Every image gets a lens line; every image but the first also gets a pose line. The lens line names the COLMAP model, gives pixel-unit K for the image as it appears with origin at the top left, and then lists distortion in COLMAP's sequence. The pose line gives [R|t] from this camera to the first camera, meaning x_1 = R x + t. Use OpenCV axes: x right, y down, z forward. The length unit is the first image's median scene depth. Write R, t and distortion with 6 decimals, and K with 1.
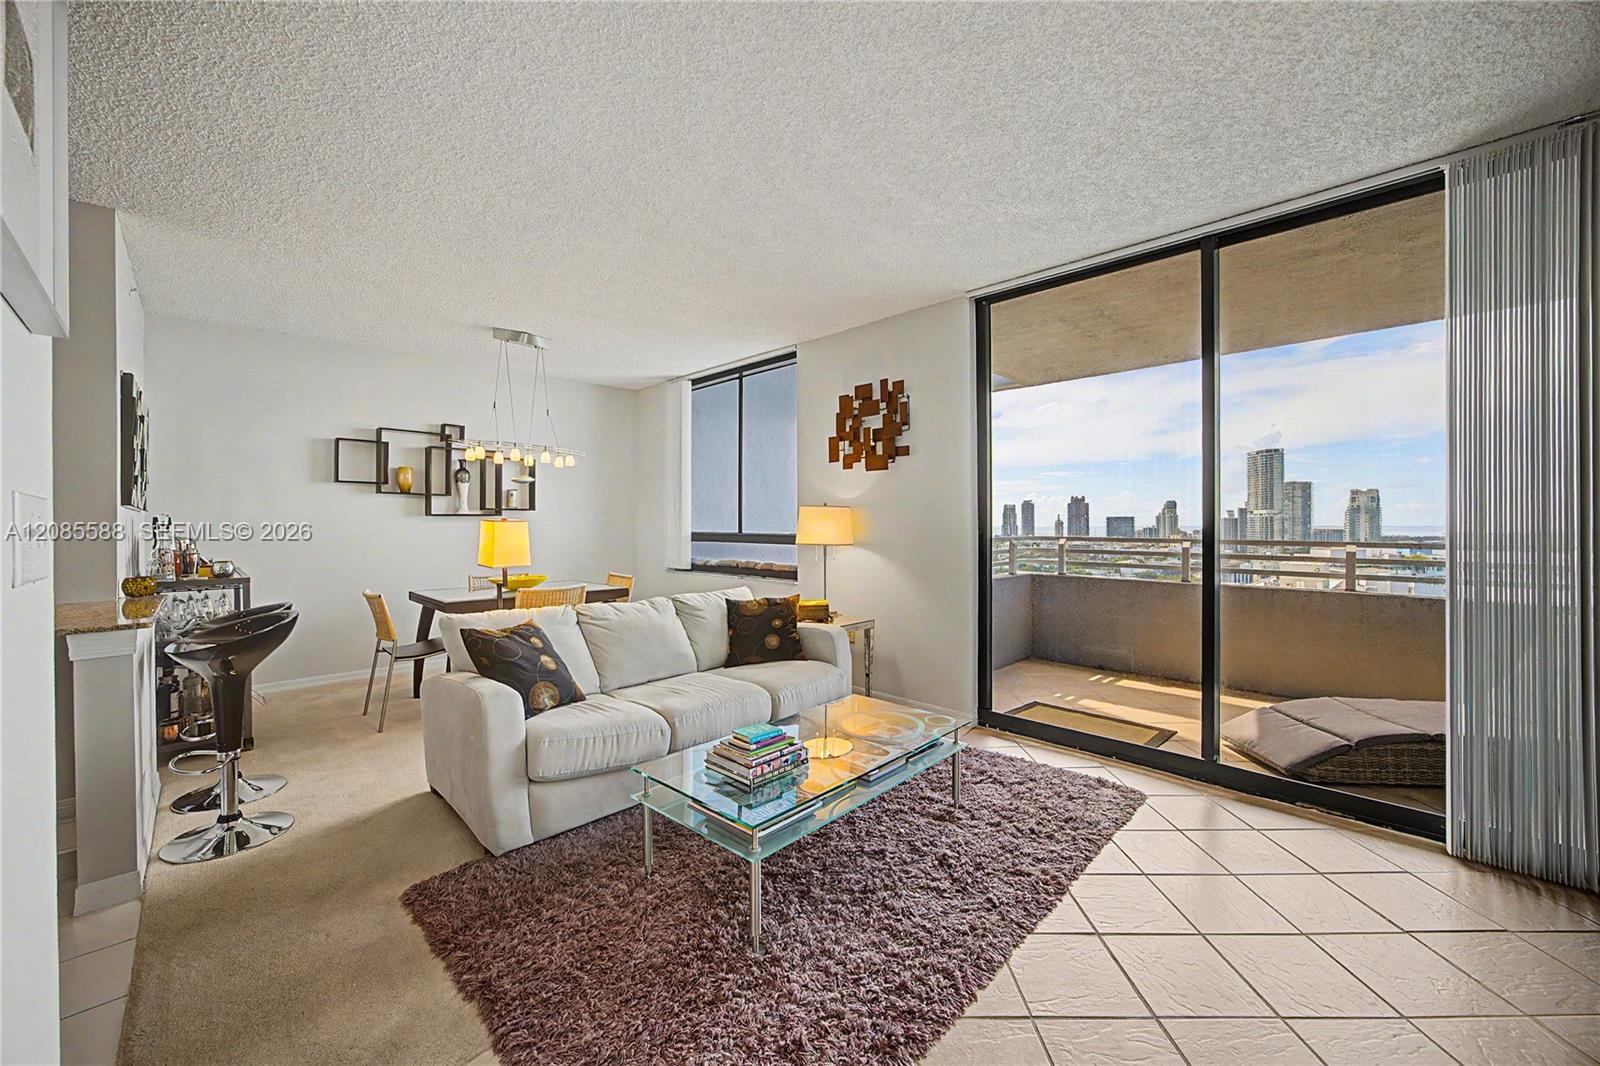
lens RADIAL K [[611.4, 0, 799.9], [0, 611.4, 526.3], [0, 0, 1]] dist [-0.013052, -0.000035]
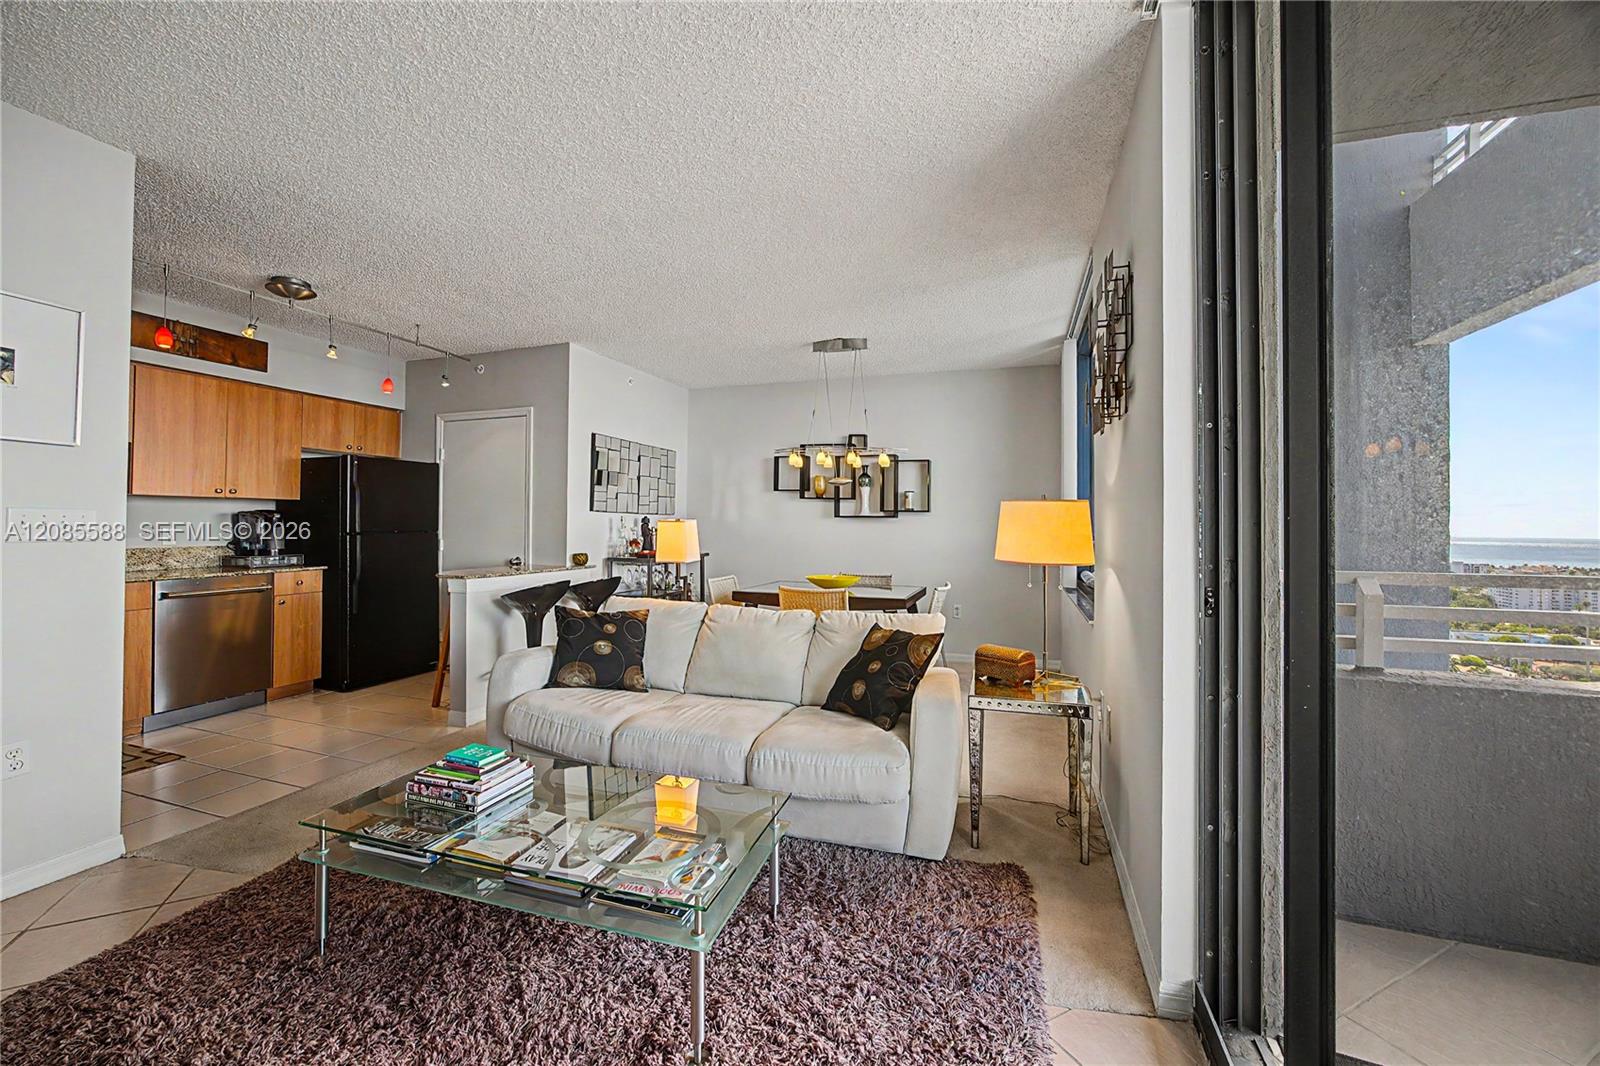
lens RADIAL K [[632.2, 0, 800.9], [0, 632.2, 517.0], [0, 0, 1]] dist [-0.001950, -0.000169]
pose [[0.433028, 0.004128, -0.901371, 0.429098], [-0.017430, 0.999841, -0.003794, -0.012662], [0.901212, 0.017354, 0.433031, 0.436535]]
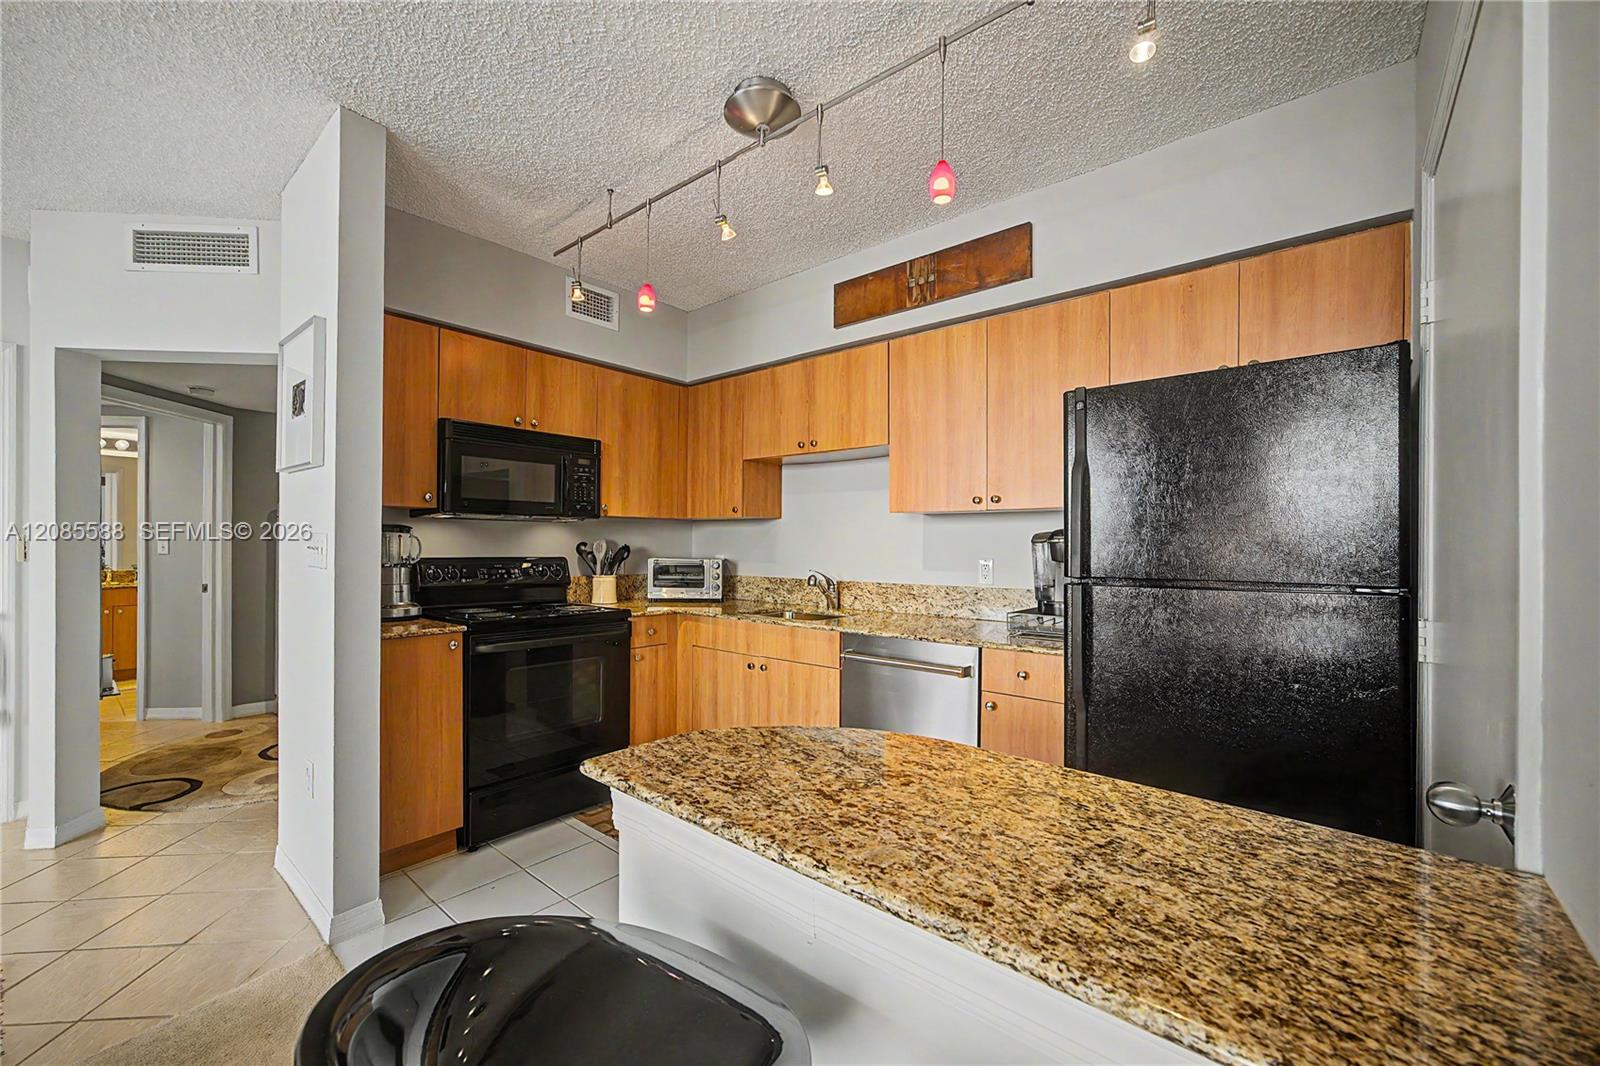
lens RADIAL K [[642.7, 0, 800.1], [0, 642.7, 542.8], [0, 0, 1]] dist [-0.001127, 0.000028]
pose [[-0.994570, -0.001458, -0.104063, -0.495722], [-0.002017, 0.999984, 0.005270, -0.004794], [0.104054, 0.005451, -0.994557, 0.617286]]
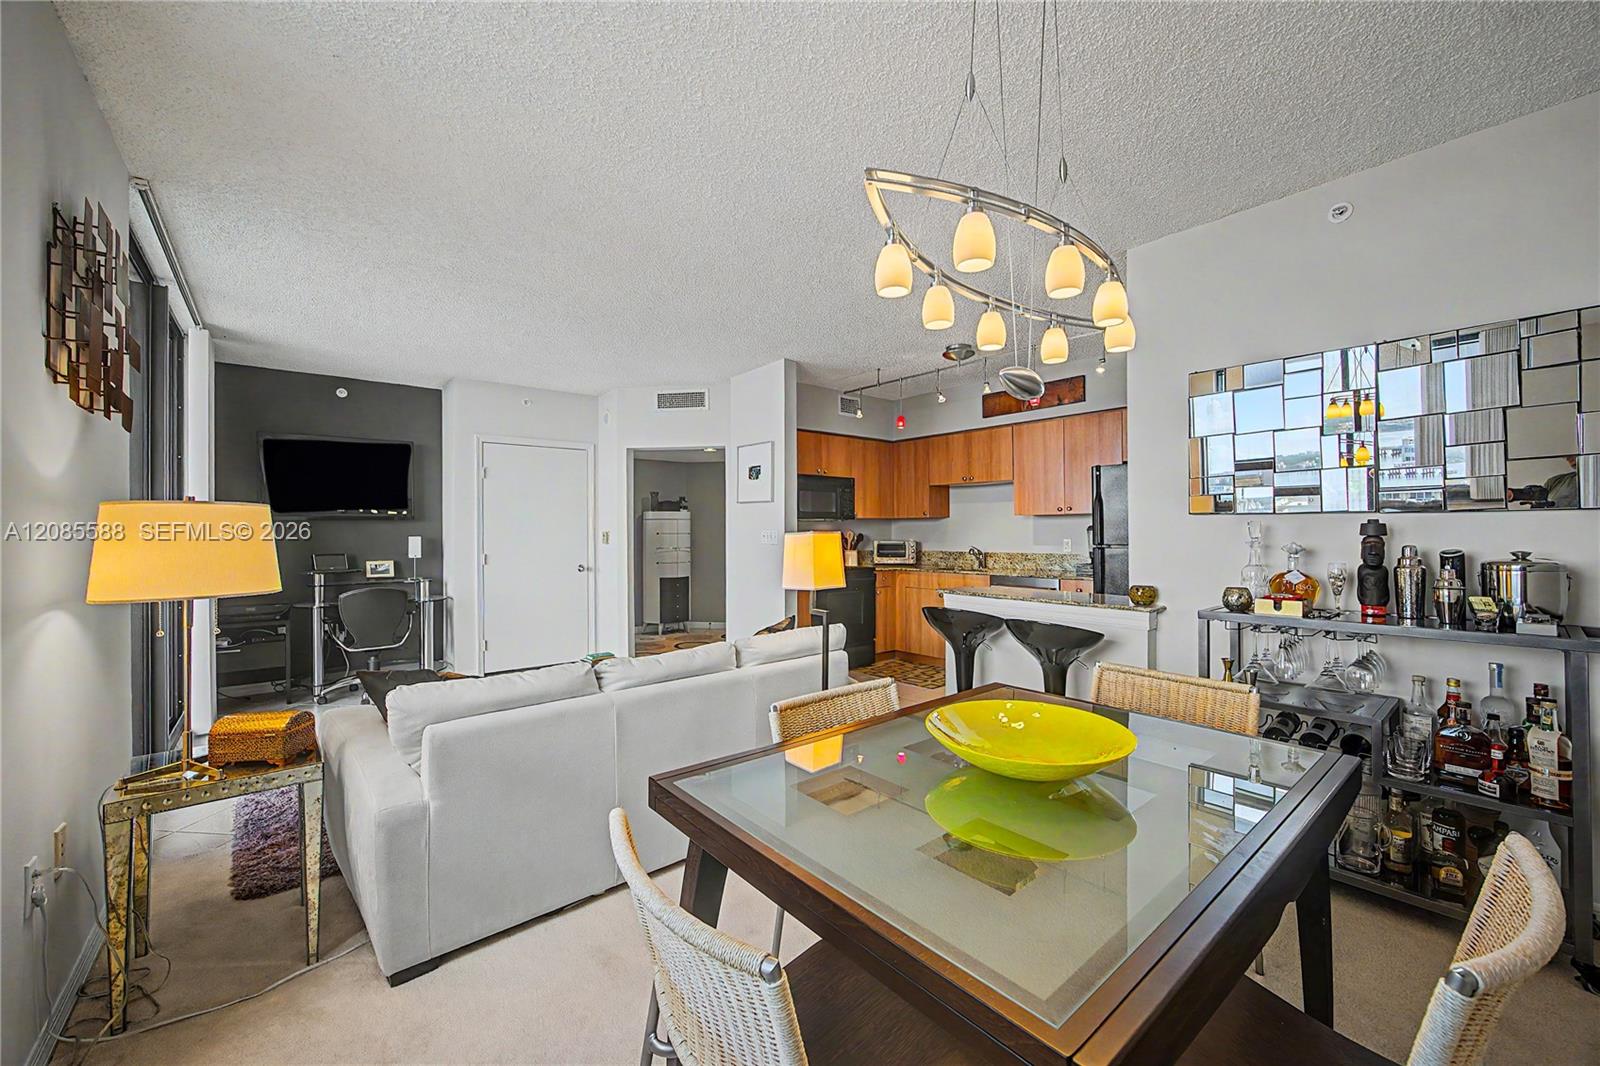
lens RADIAL K [[616.8, 0, 814.2], [0, 616.8, 522.9], [0, 0, 1]] dist [-0.000422, 0.004770]
pose [[-0.998013, 0.010333, 0.062157, -0.349062], [0.009753, 0.999906, -0.009636, -0.008899], [-0.062251, -0.009011, -0.998020, 1.164498]]
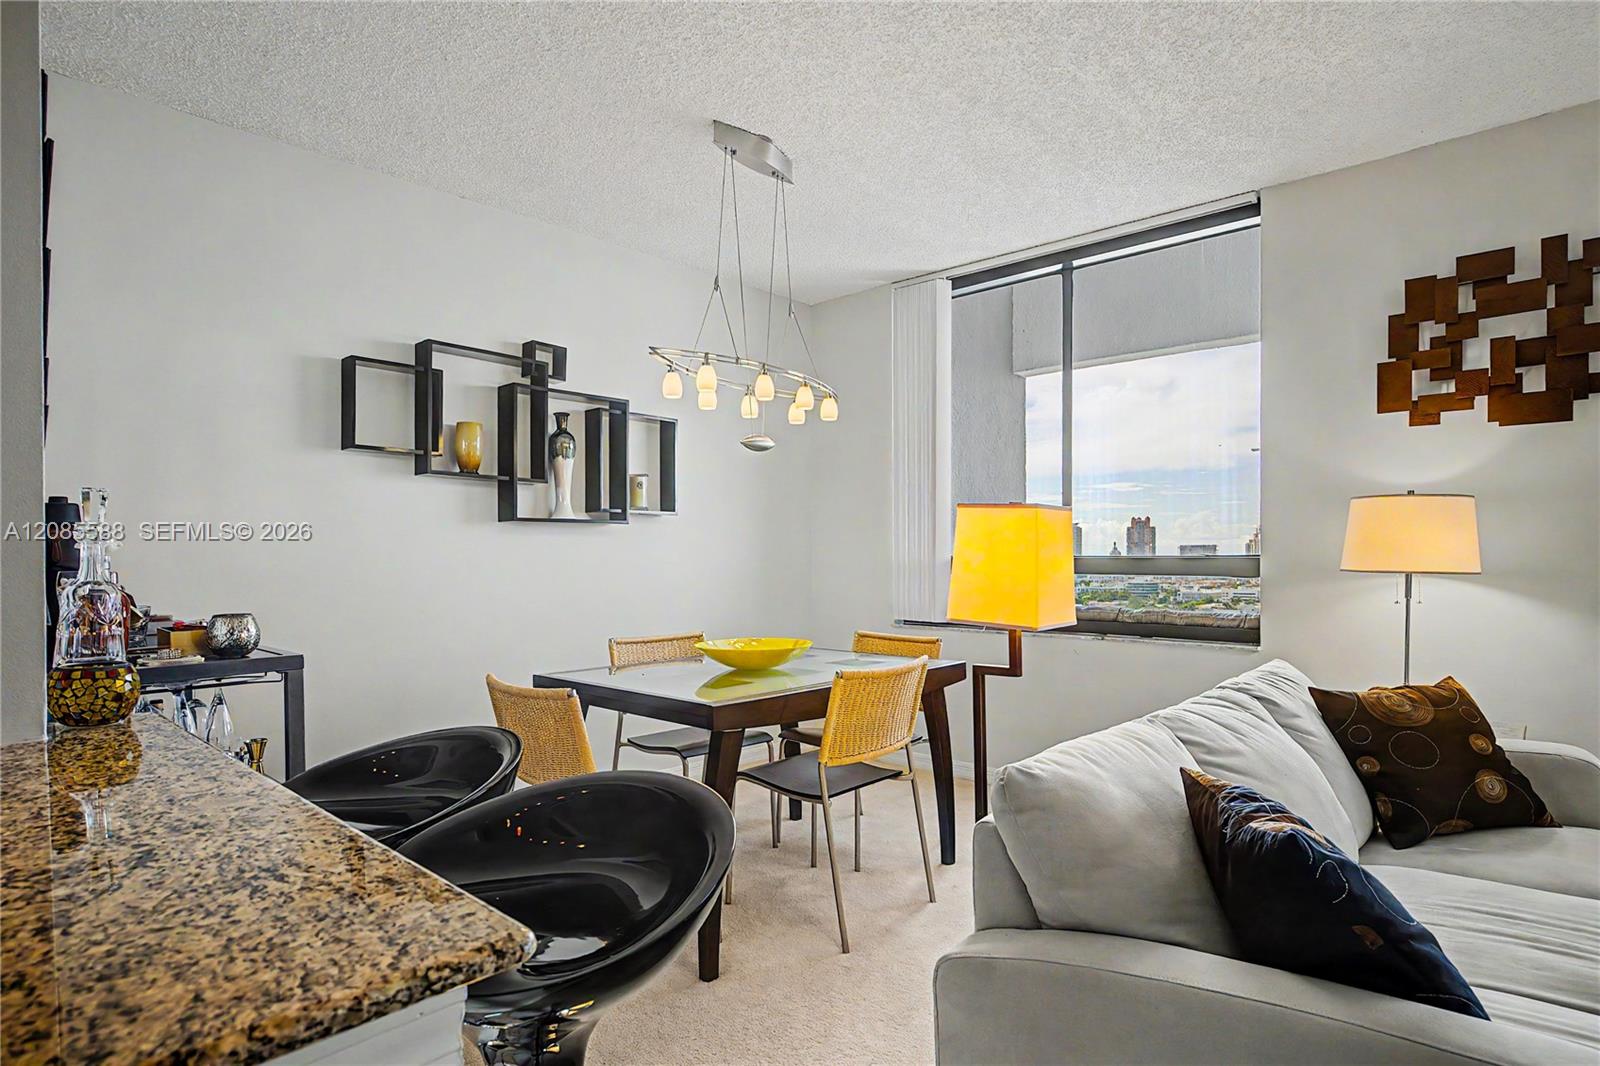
lens RADIAL K [[845.1, 0, 798.5], [0, 845.1, 559.8], [0, 0, 1]] dist [0.004184, 0.000768]
pose [[0.998324, -0.001120, 0.057862, -0.416677], [0.001057, 0.999999, 0.001112, 0.014992], [-0.057863, -0.001049, 0.998324, 0.284862]]
